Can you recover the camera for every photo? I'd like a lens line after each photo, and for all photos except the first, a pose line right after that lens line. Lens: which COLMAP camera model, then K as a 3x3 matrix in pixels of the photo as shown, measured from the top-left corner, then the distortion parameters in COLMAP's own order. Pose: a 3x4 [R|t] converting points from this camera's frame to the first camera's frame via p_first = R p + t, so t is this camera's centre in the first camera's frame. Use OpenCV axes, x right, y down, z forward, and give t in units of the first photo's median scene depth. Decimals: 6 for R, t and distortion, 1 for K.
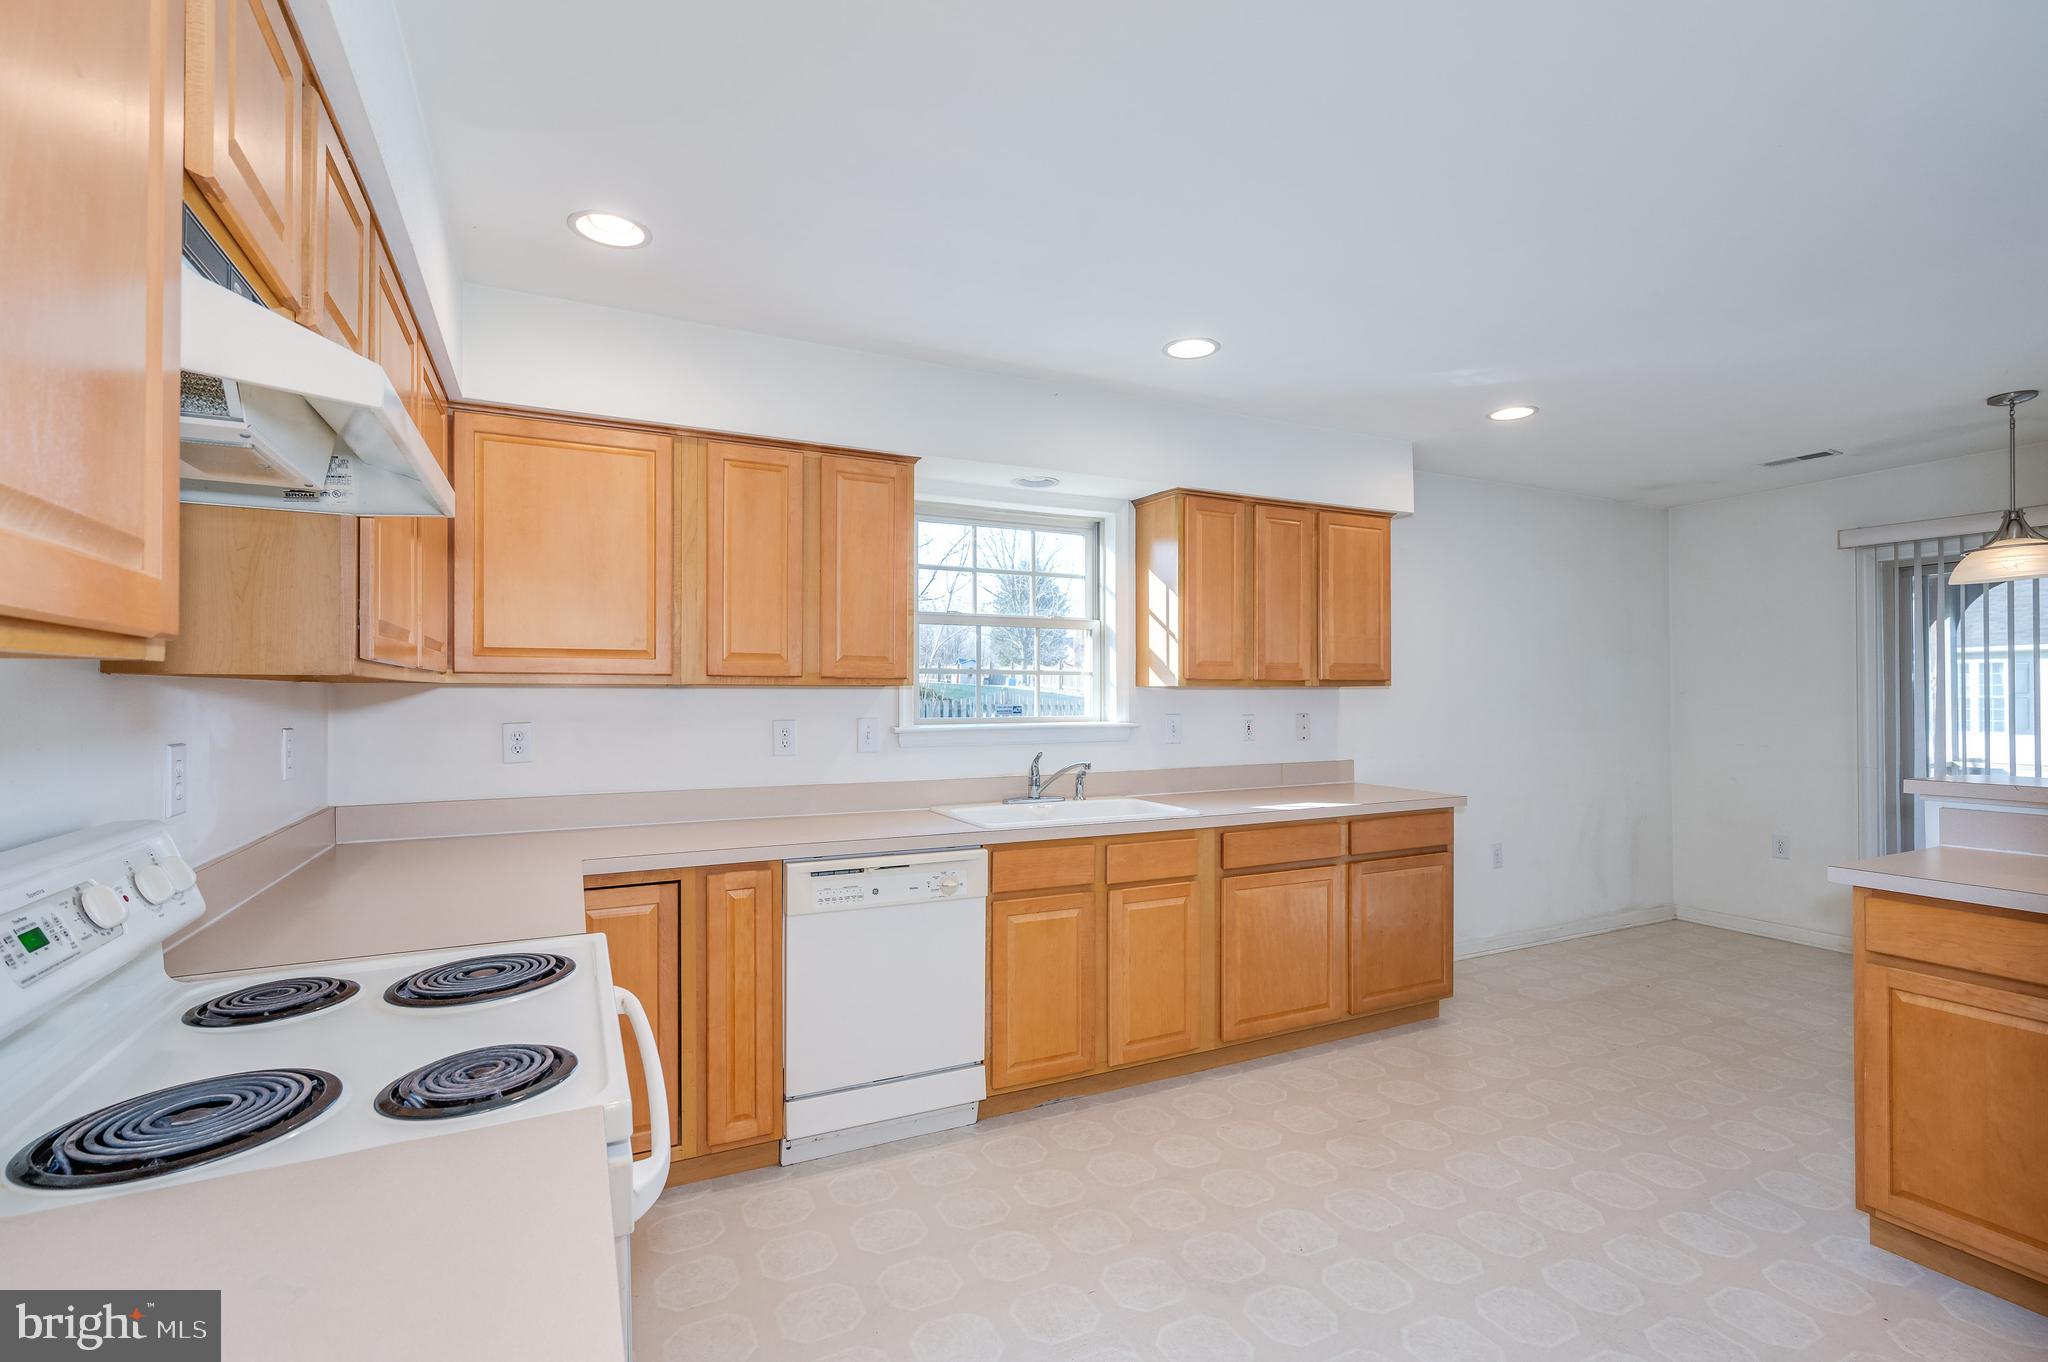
lens RADIAL K [[917.4, 0, 1025.8], [0, 917.4, 687.0], [0, 0, 1]] dist [0.002482, -0.000225]
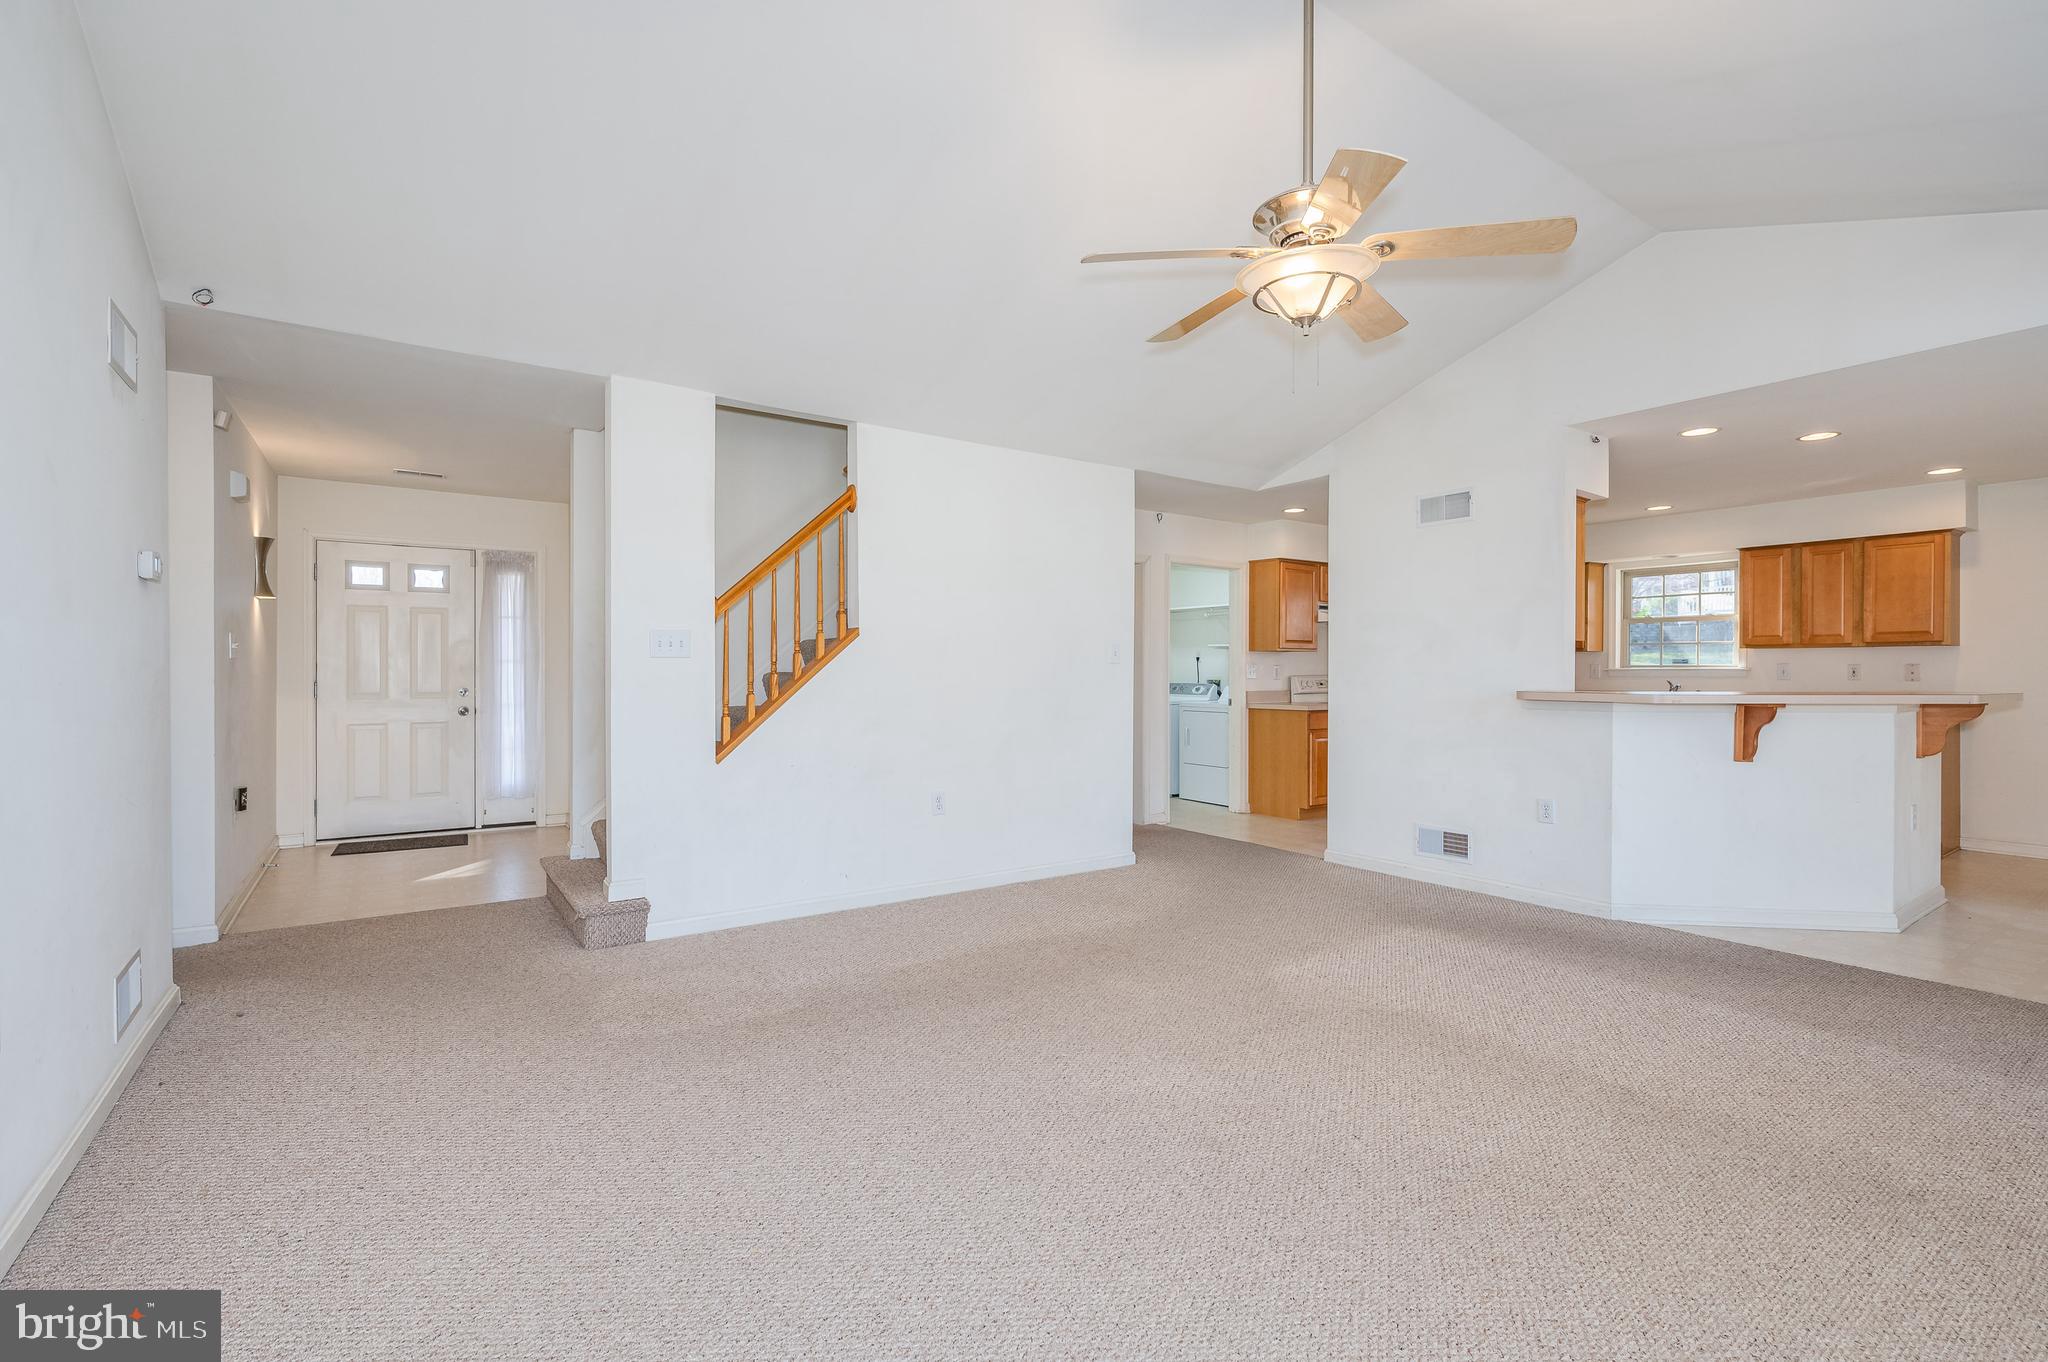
lens RADIAL K [[917.4, 0, 1025.4], [0, 917.4, 682.6], [0, 0, 1]] dist [0.002482, -0.000225]
pose [[0.141452, 0.011614, -0.989877, 1.765740], [-0.005857, 0.999923, 0.010895, 0.056567], [0.989928, 0.004257, 0.141509, -0.749810]]
